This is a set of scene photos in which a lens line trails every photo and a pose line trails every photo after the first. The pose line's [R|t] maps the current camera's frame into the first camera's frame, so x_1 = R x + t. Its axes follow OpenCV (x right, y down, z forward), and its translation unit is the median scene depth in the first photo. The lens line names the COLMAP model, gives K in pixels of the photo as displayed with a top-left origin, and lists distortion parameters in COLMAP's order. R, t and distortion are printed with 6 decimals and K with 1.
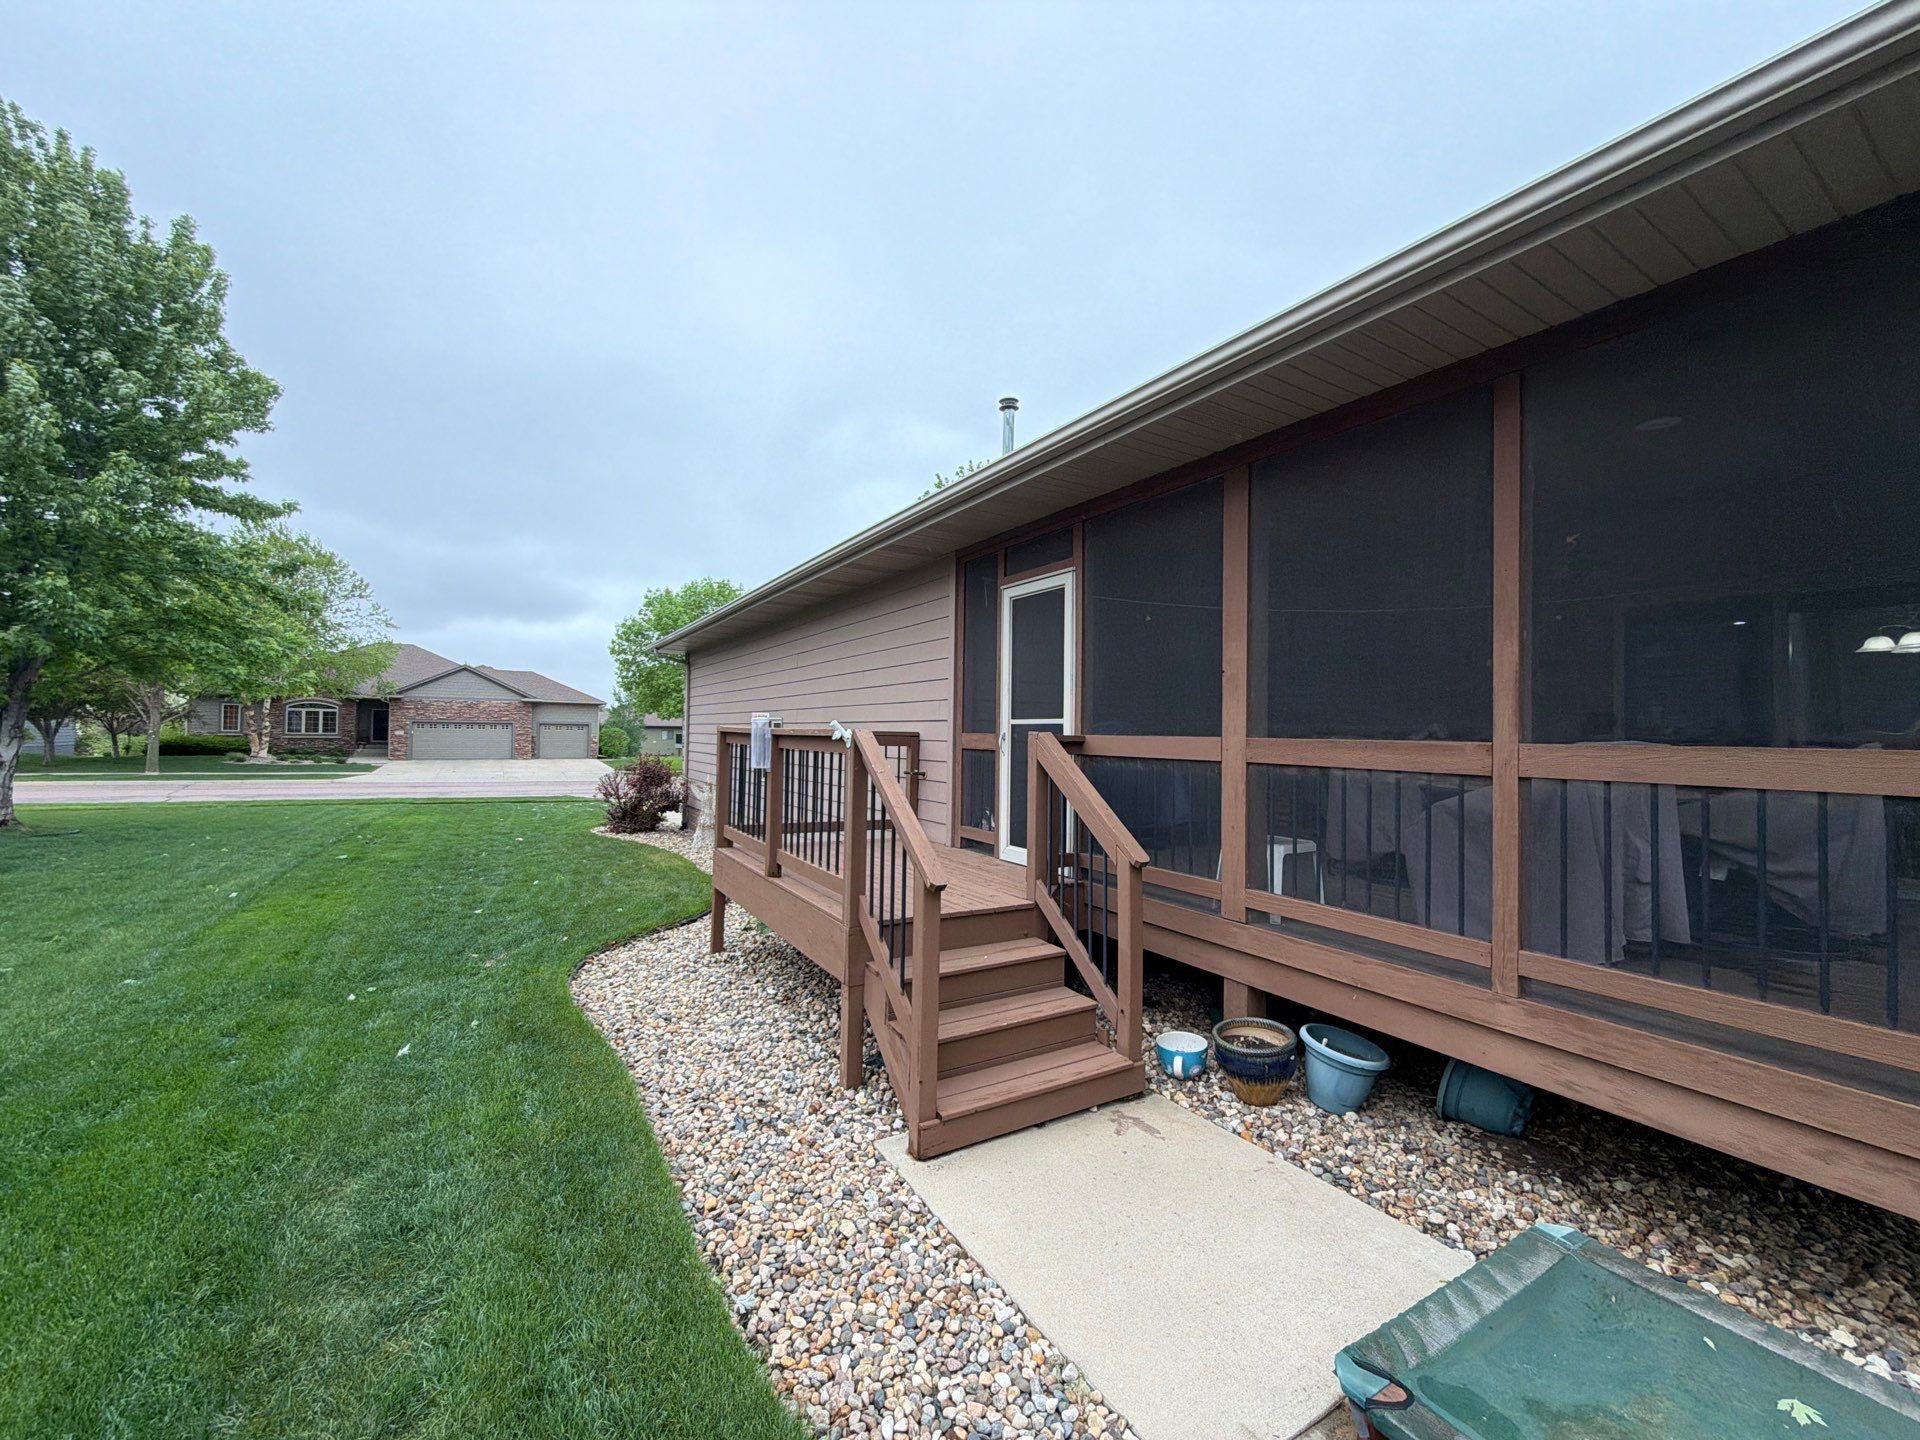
lens RADIAL K [[758.2, 0, 960.0], [0, 758.2, 720.0], [0, 0, 1]] dist [-0.002204, 0.000534]
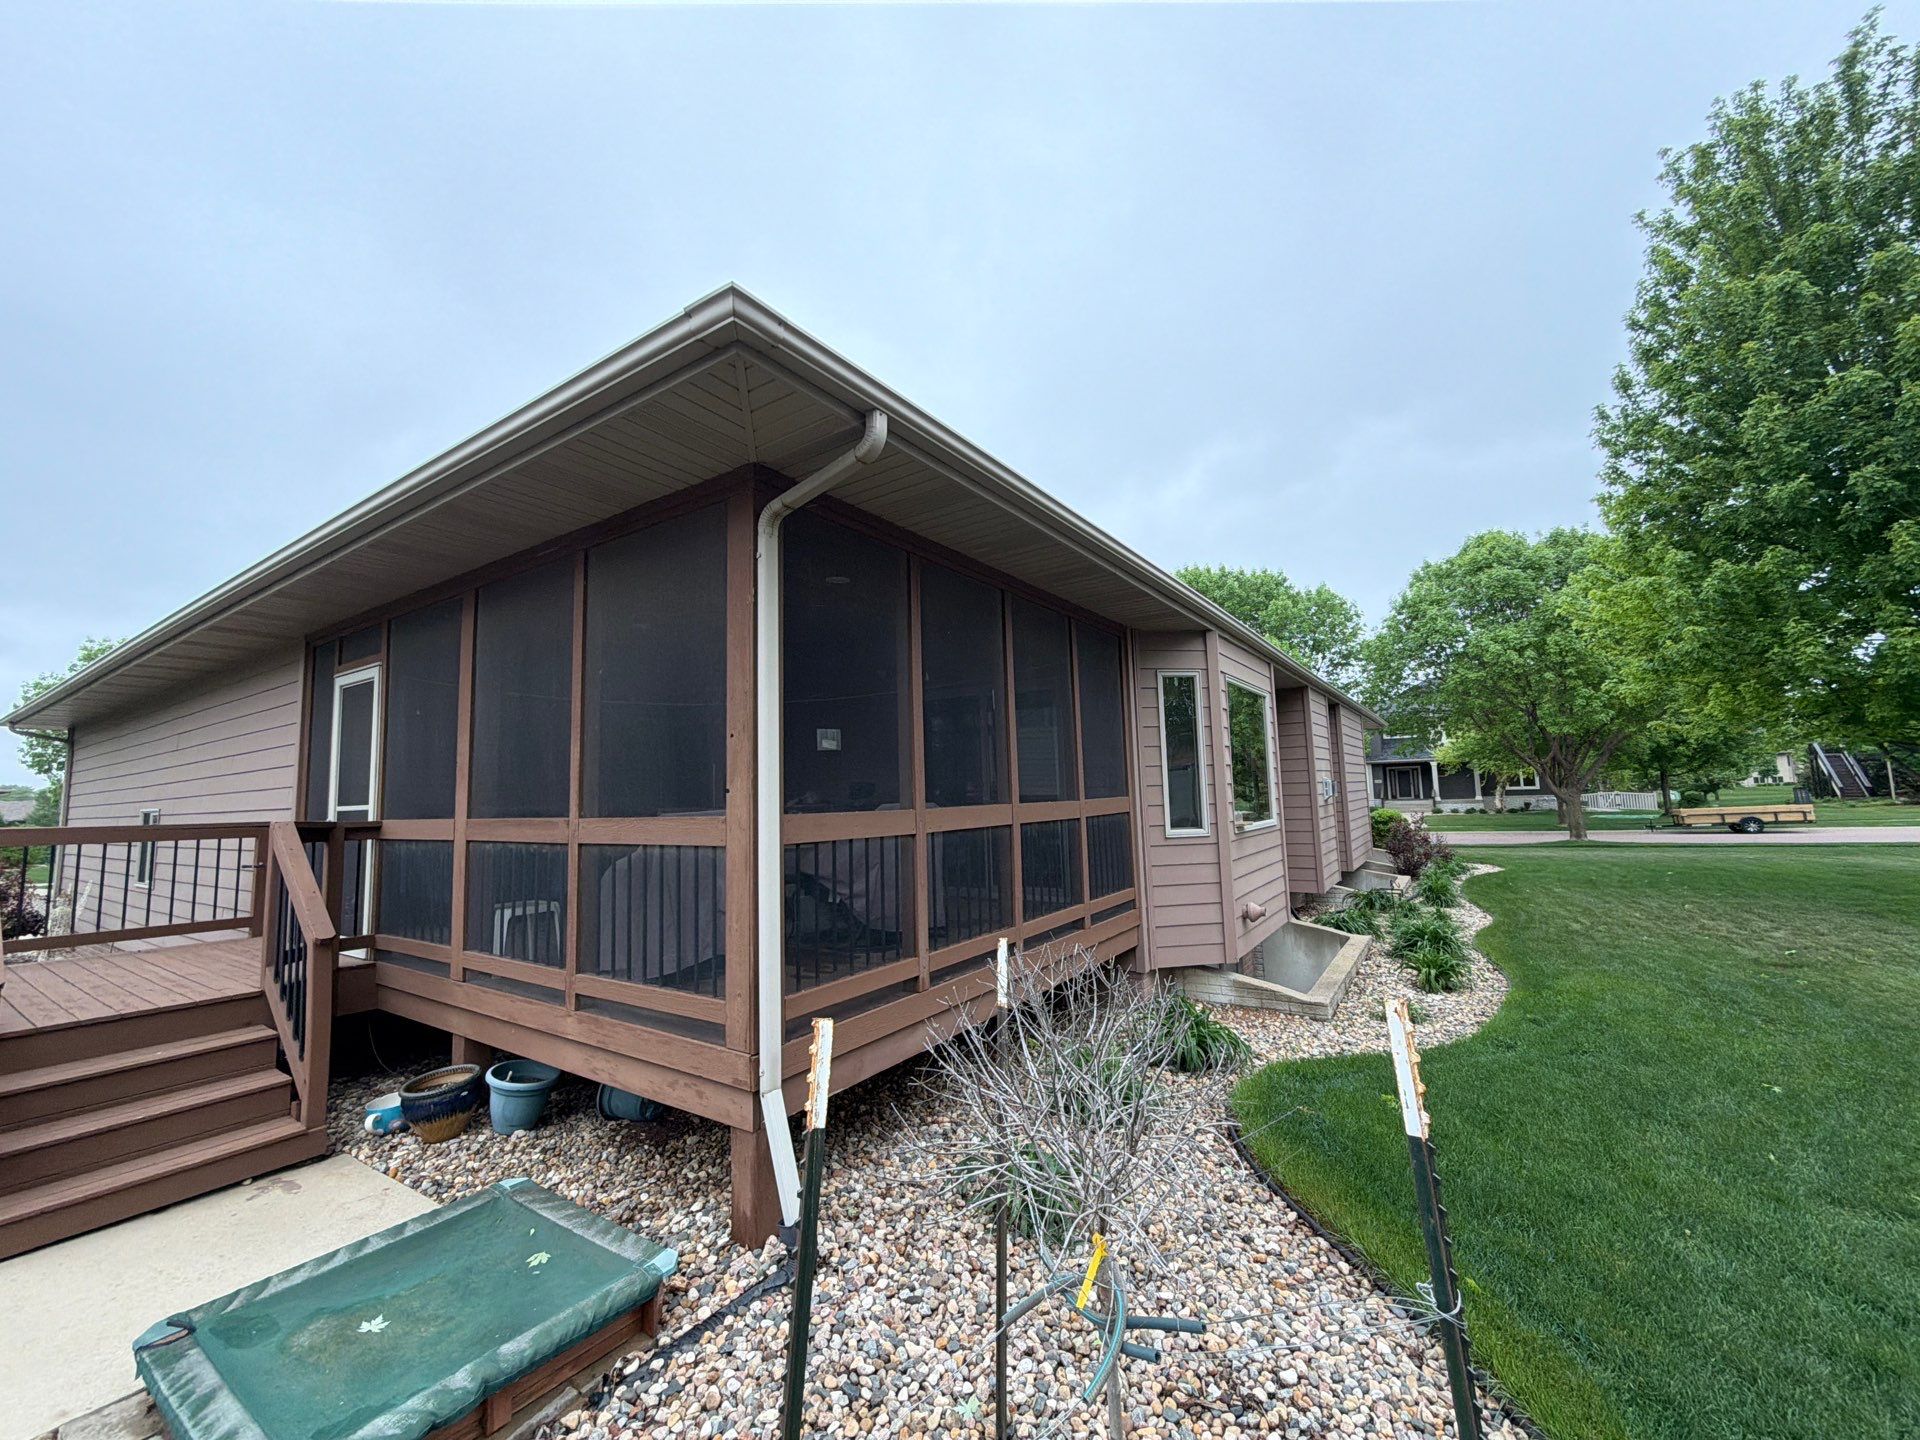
lens RADIAL K [[756.3, 0, 956.6], [0, 756.3, 720.0], [0, 0, 1]] dist [0.001118, -0.000475]
pose [[0.907743, 0.001082, 0.419525, 0.625589], [0.035334, 0.996246, -0.079024, -0.011132], [-0.418036, 0.086557, 0.904298, -0.421509]]
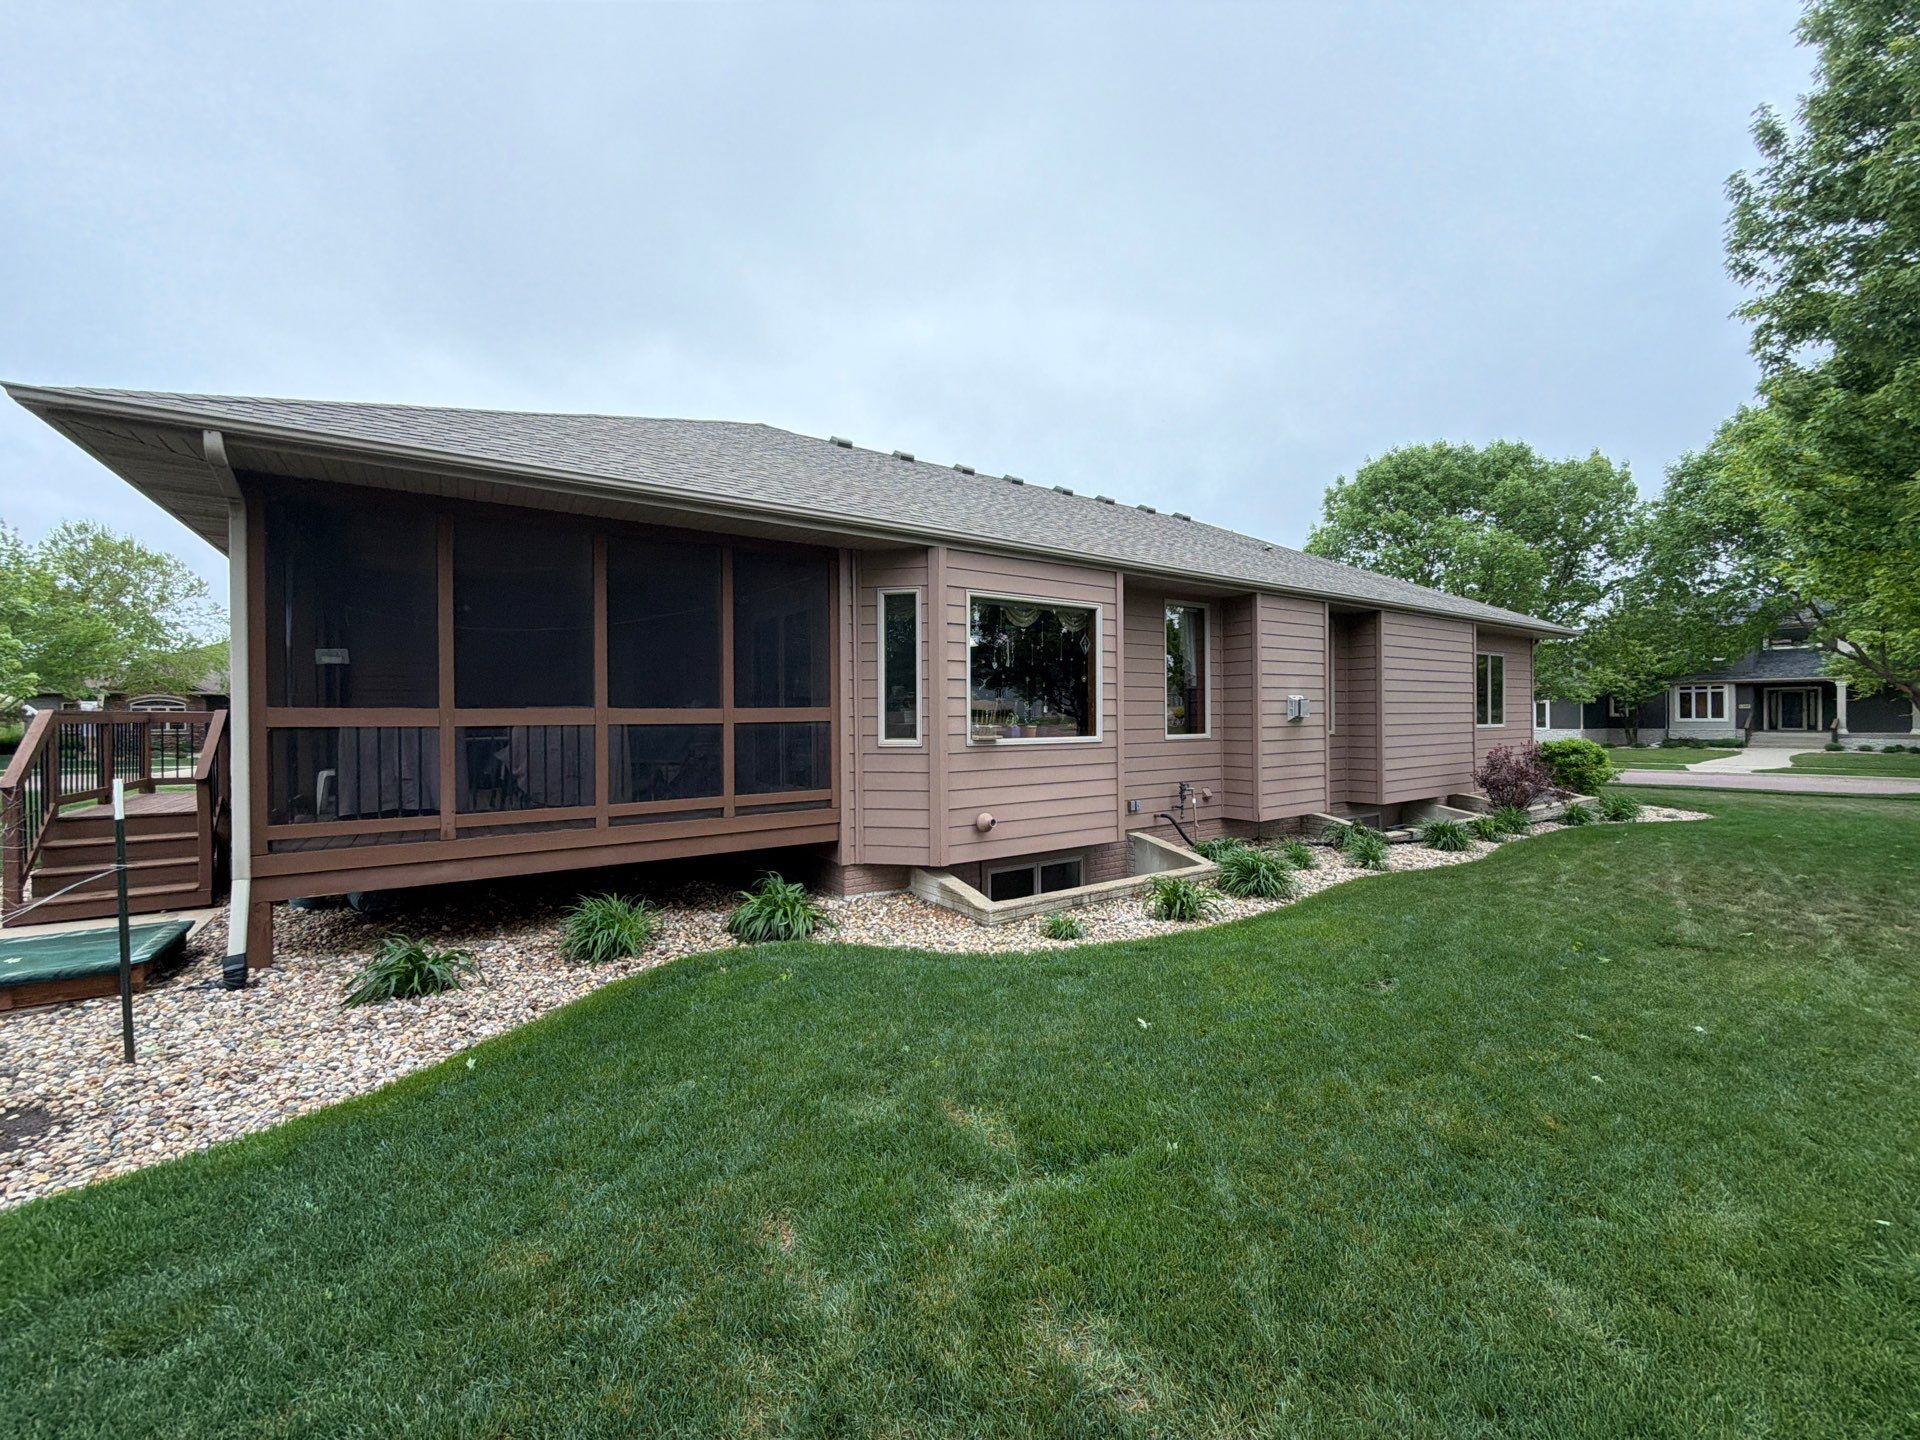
lens RADIAL K [[756.3, 0, 956.6], [0, 756.3, 720.0], [0, 0, 1]] dist [0.001118, -0.000475]
pose [[0.998088, -0.020749, 0.058226, 1.999840], [0.019542, 0.999584, 0.021222, 0.041936], [-0.058642, -0.020043, 0.998078, -0.945846]]
